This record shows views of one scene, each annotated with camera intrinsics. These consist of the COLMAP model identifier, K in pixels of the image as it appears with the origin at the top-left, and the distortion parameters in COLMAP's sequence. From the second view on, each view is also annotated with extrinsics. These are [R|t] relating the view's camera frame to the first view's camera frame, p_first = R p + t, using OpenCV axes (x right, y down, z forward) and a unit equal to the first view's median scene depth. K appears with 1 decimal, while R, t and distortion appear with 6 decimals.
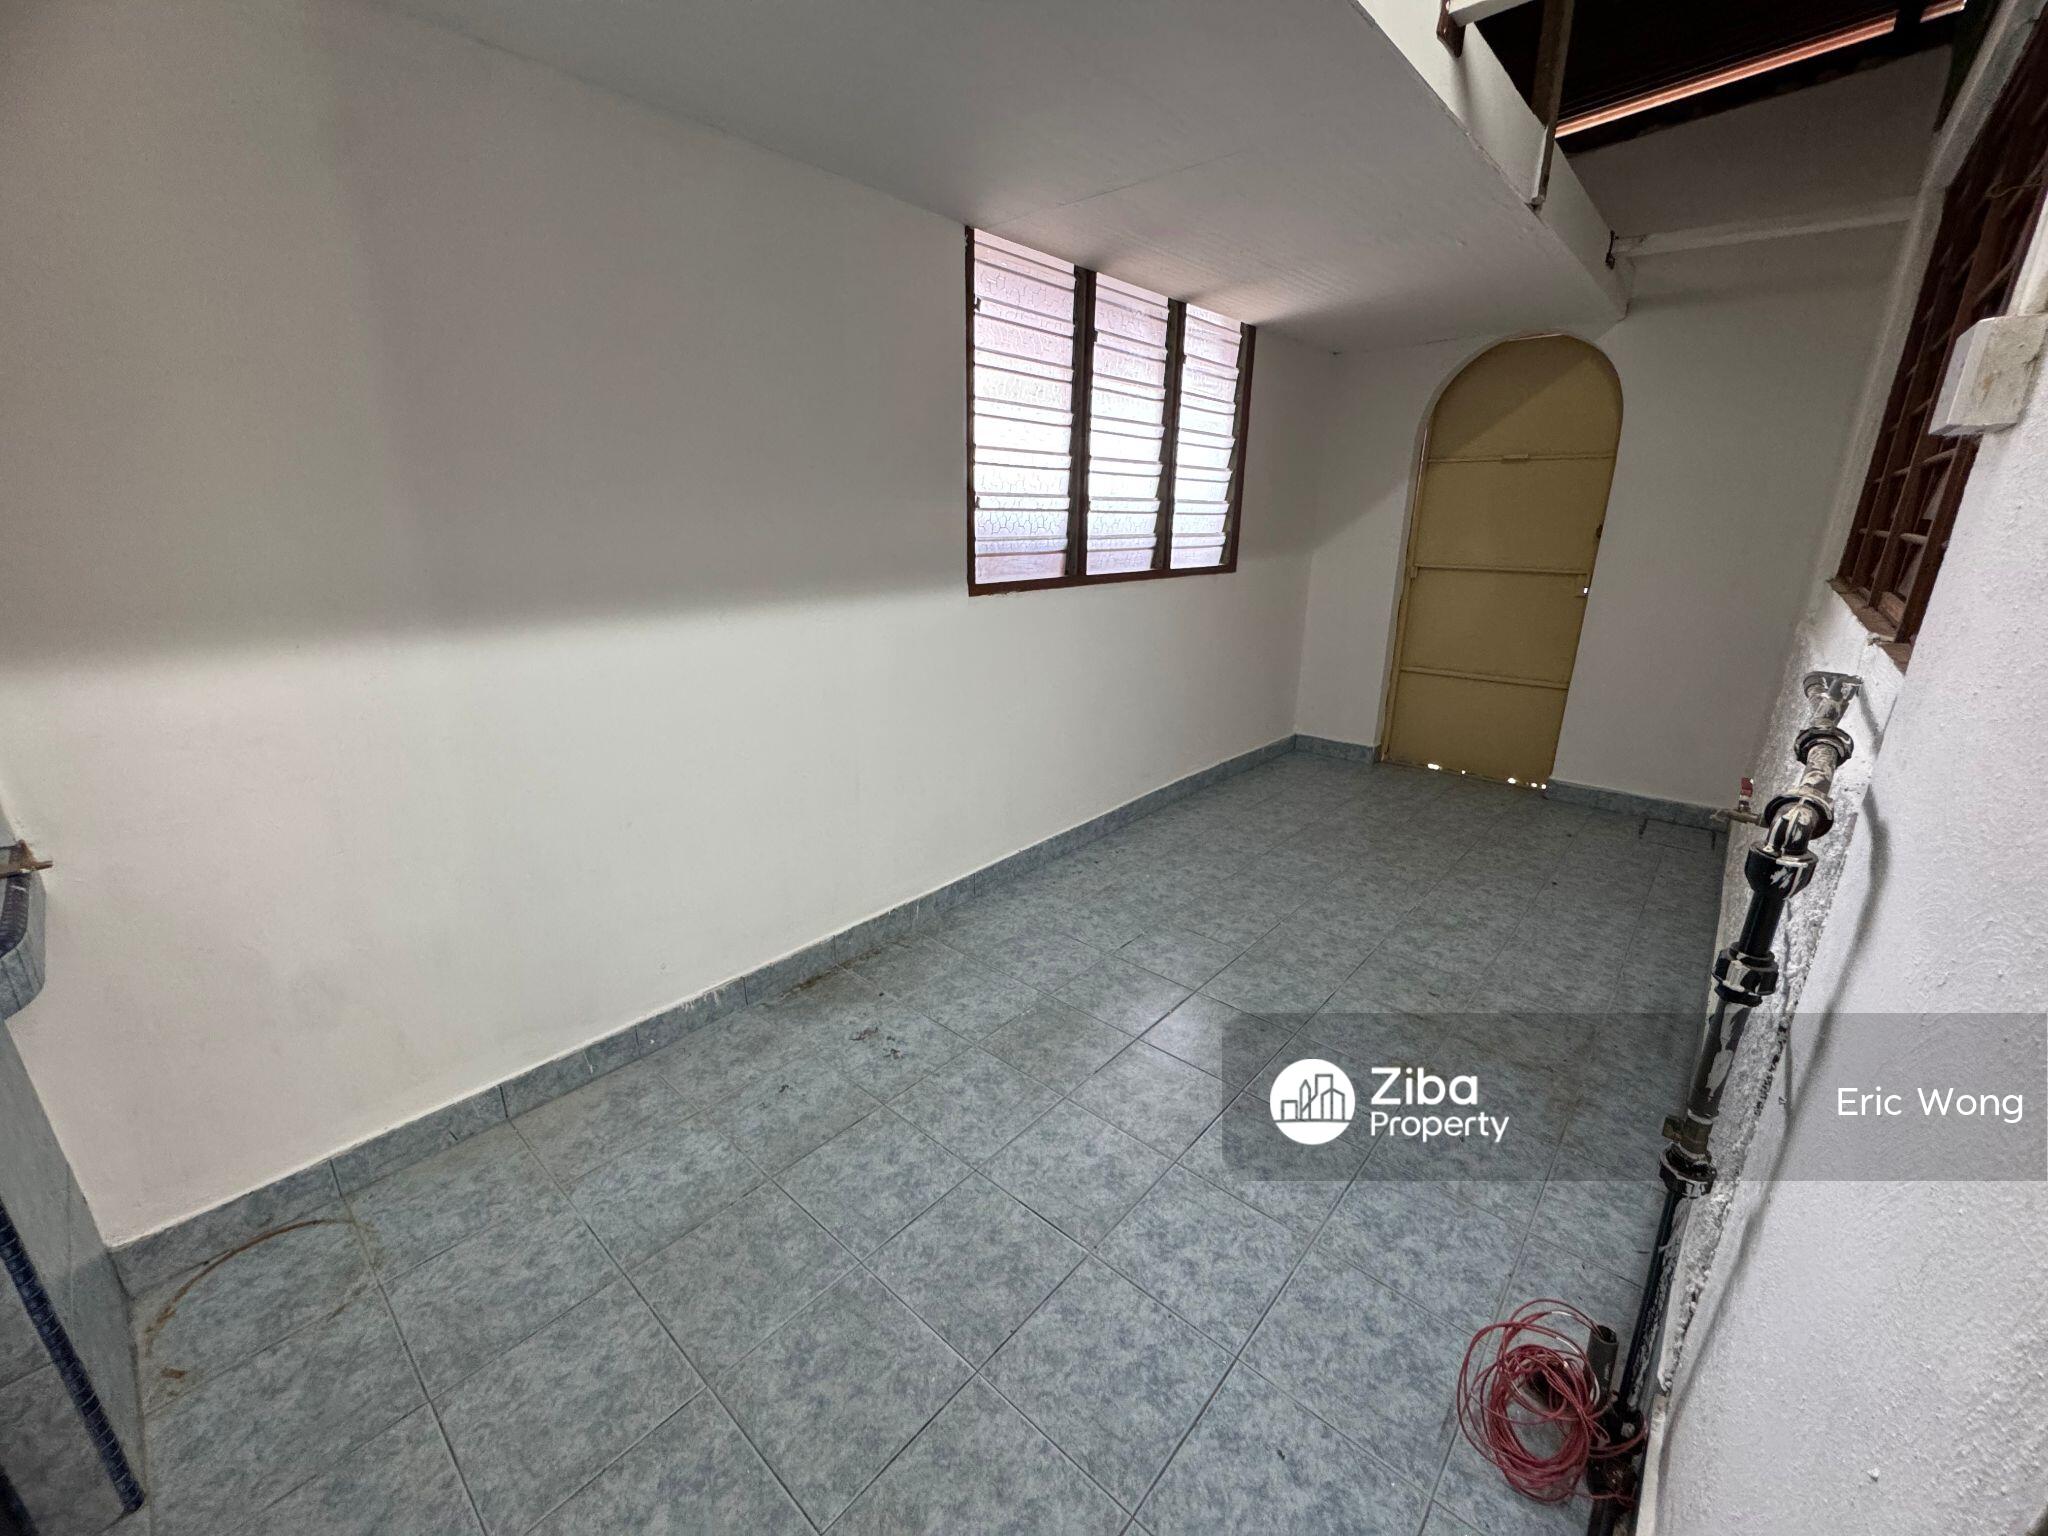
lens RADIAL K [[818.5, 0, 1021.1], [0, 818.5, 766.9], [0, 0, 1]] dist [-0.002795, -0.000219]
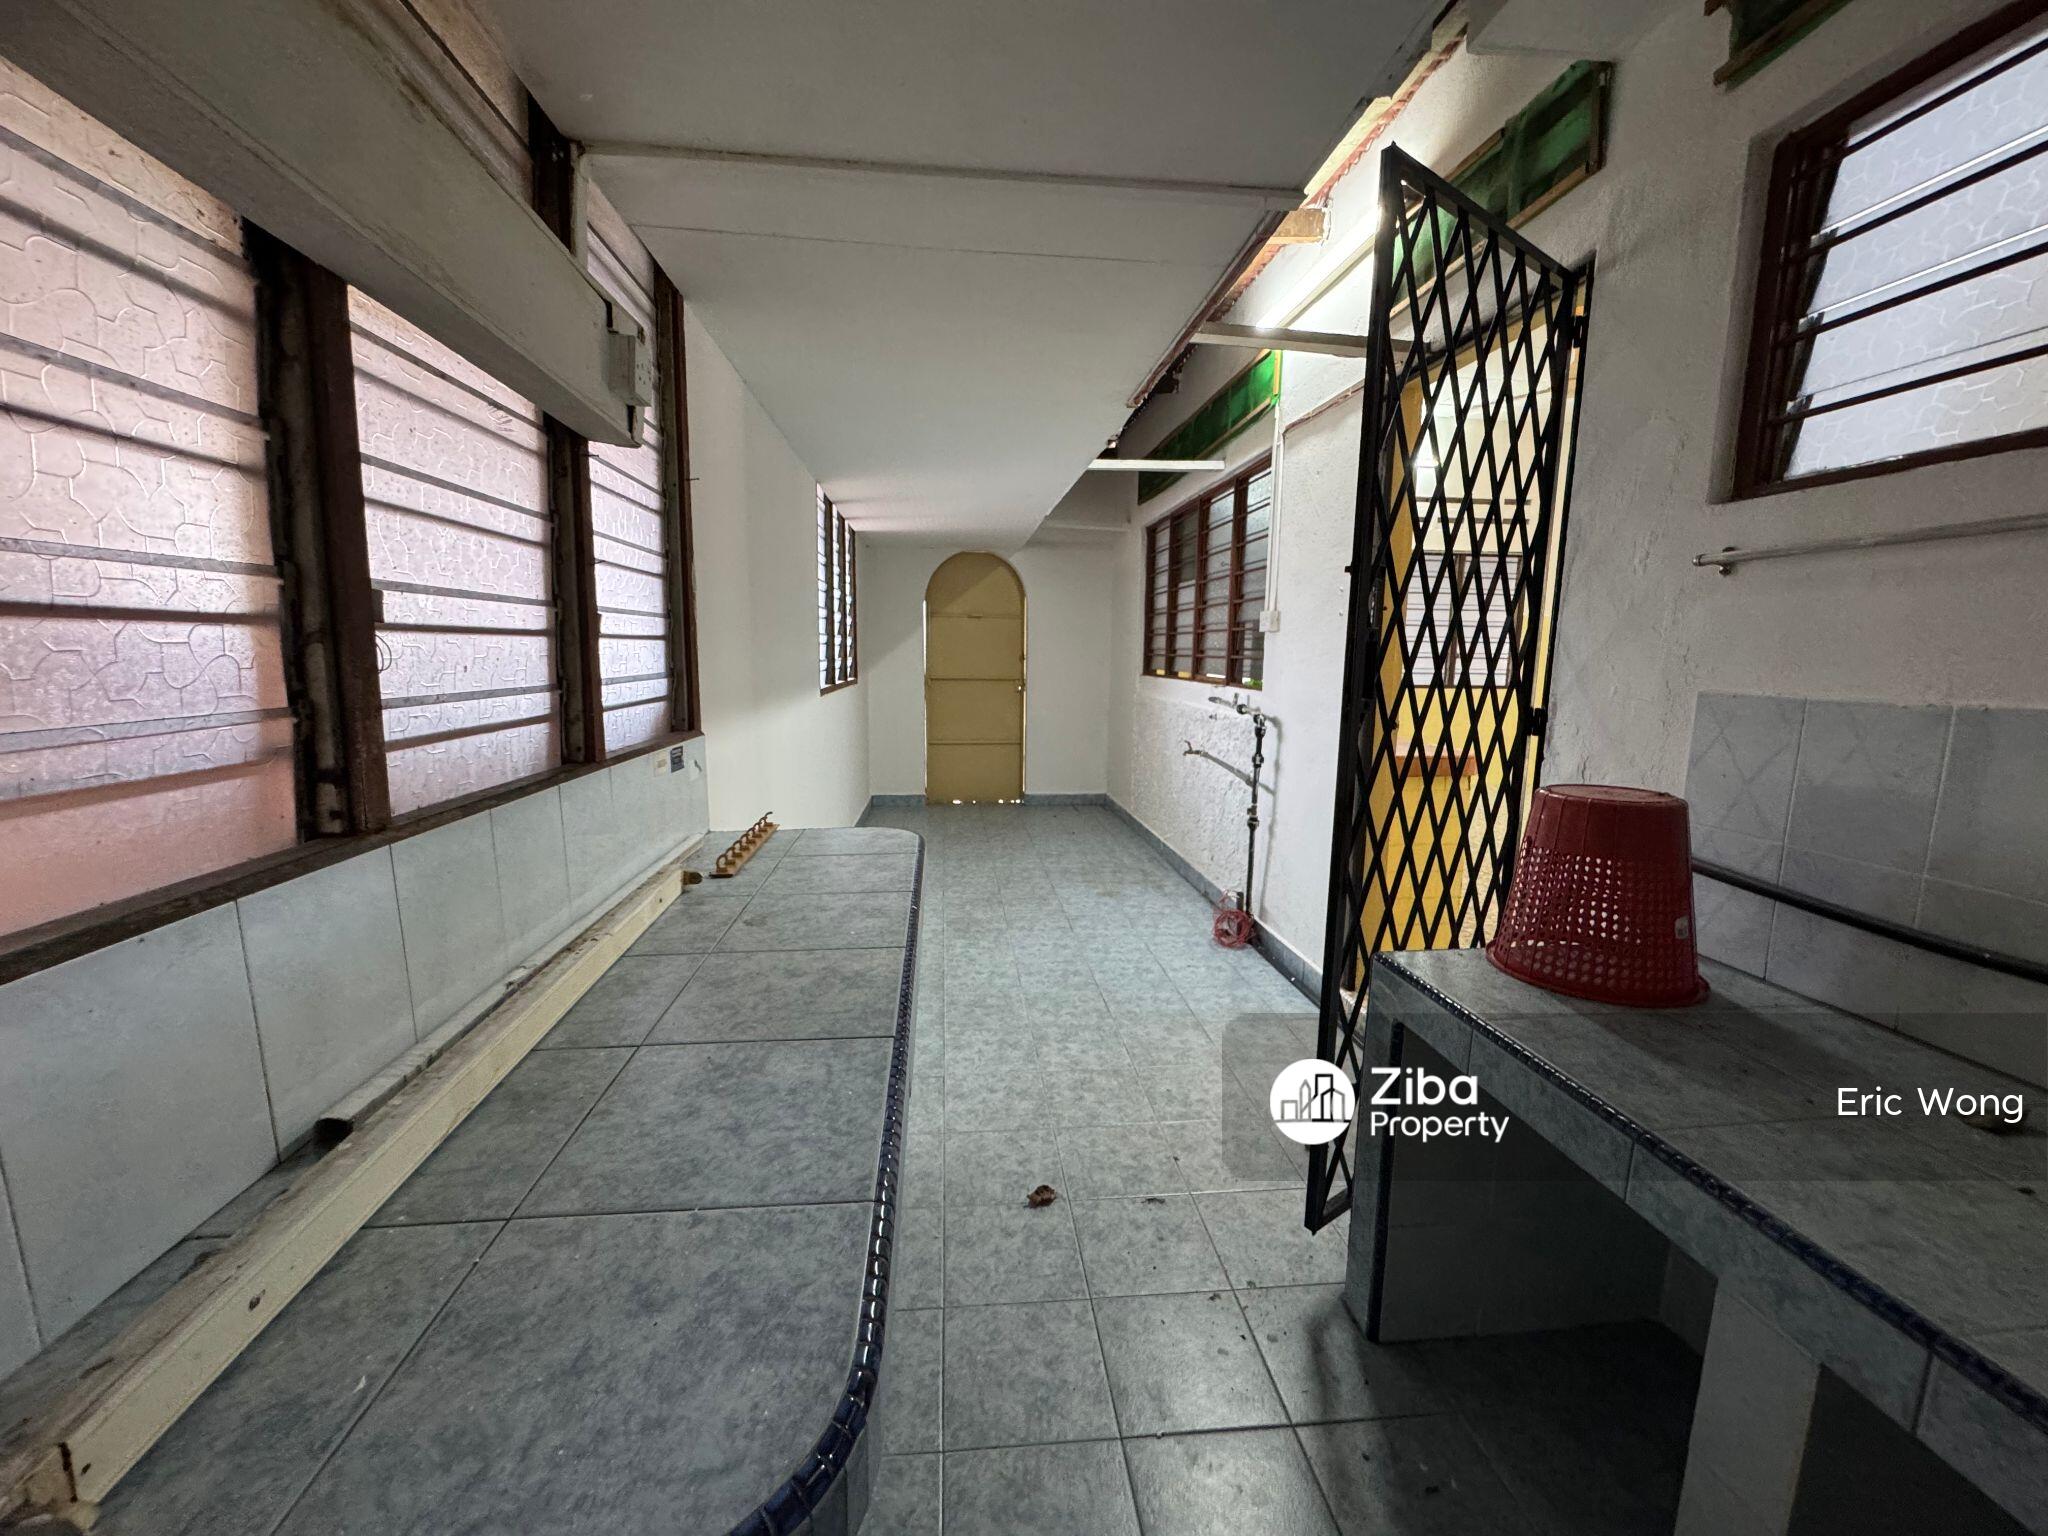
lens RADIAL K [[818.5, 0, 1023.1], [0, 818.5, 773.1], [0, 0, 1]] dist [-0.002795, -0.000219]
pose [[0.678332, -0.100779, 0.727812, -0.658282], [0.203453, 0.977580, -0.054257, 0.068130], [-0.706026, 0.184880, 0.683627, -0.212055]]
